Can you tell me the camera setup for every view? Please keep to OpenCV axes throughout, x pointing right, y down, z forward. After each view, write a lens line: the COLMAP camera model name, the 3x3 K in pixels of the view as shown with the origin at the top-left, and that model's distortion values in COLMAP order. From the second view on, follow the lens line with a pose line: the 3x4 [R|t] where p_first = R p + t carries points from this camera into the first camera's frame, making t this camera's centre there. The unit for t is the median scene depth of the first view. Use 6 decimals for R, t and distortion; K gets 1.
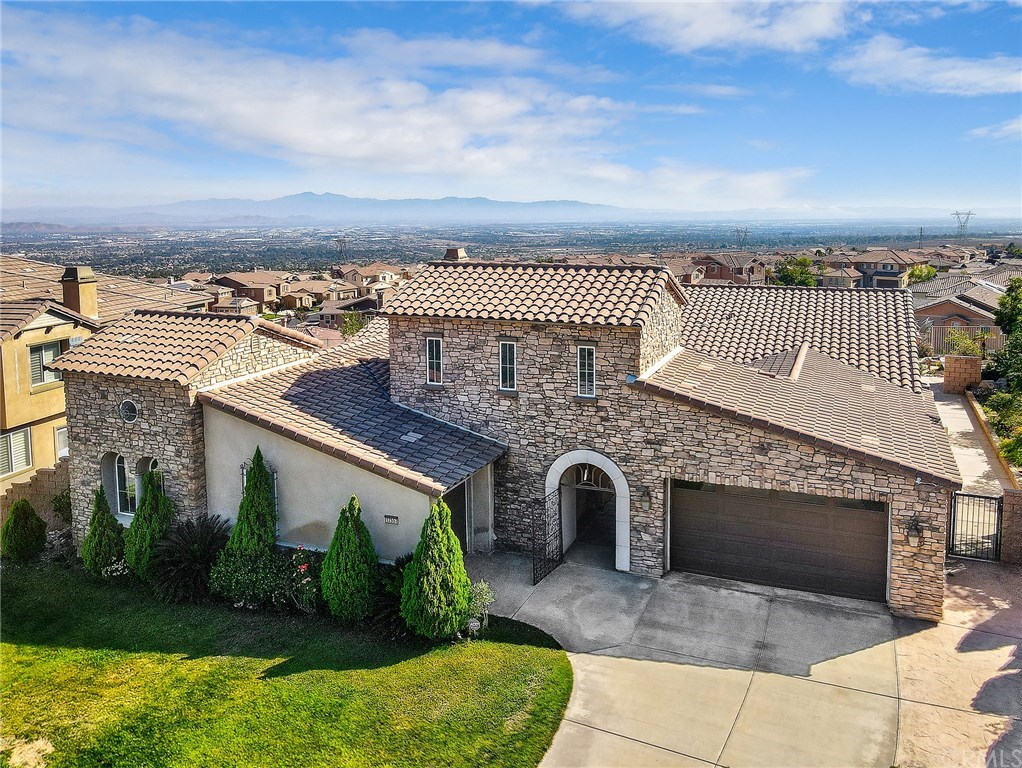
lens RADIAL K [[699.1, 0, 576.7], [0, 699.1, 365.6], [0, 0, 1]] dist [0.001801, 0.009988]
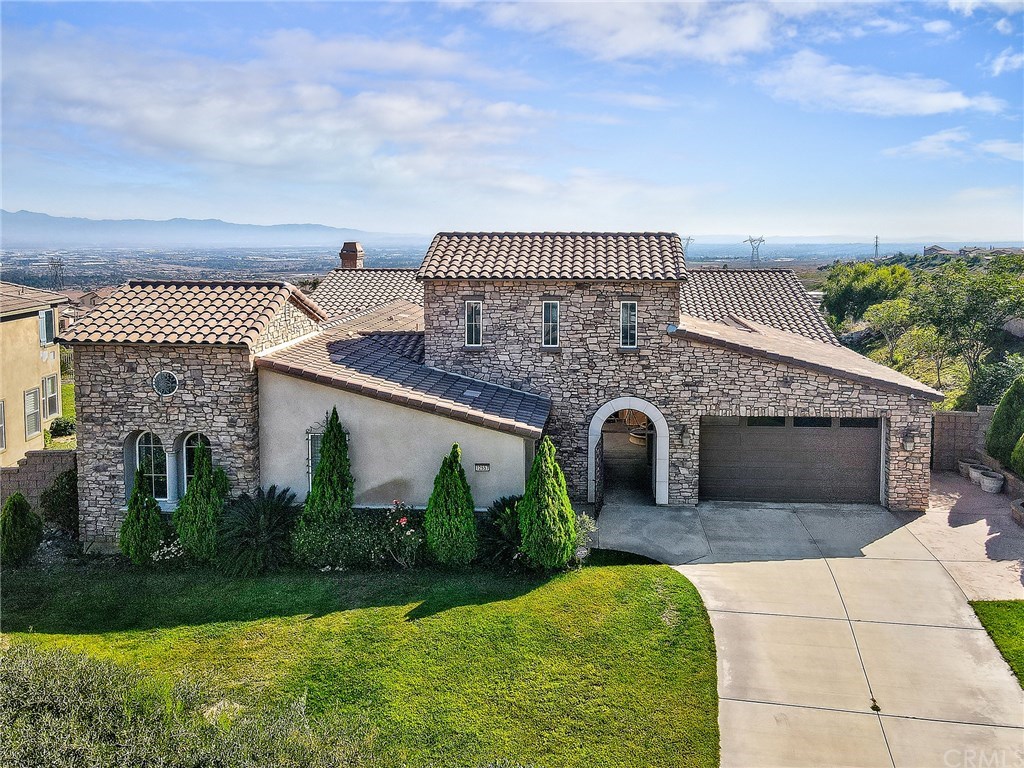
lens RADIAL K [[700.5, 0, 508.8], [0, 700.5, 375.2], [0, 0, 1]] dist [0.001801, 0.009988]
pose [[0.963540, -0.044488, 0.263840, -0.464963], [0.050934, 0.998546, -0.017641, 0.098204], [-0.262672, 0.030436, 0.964405, -0.015880]]
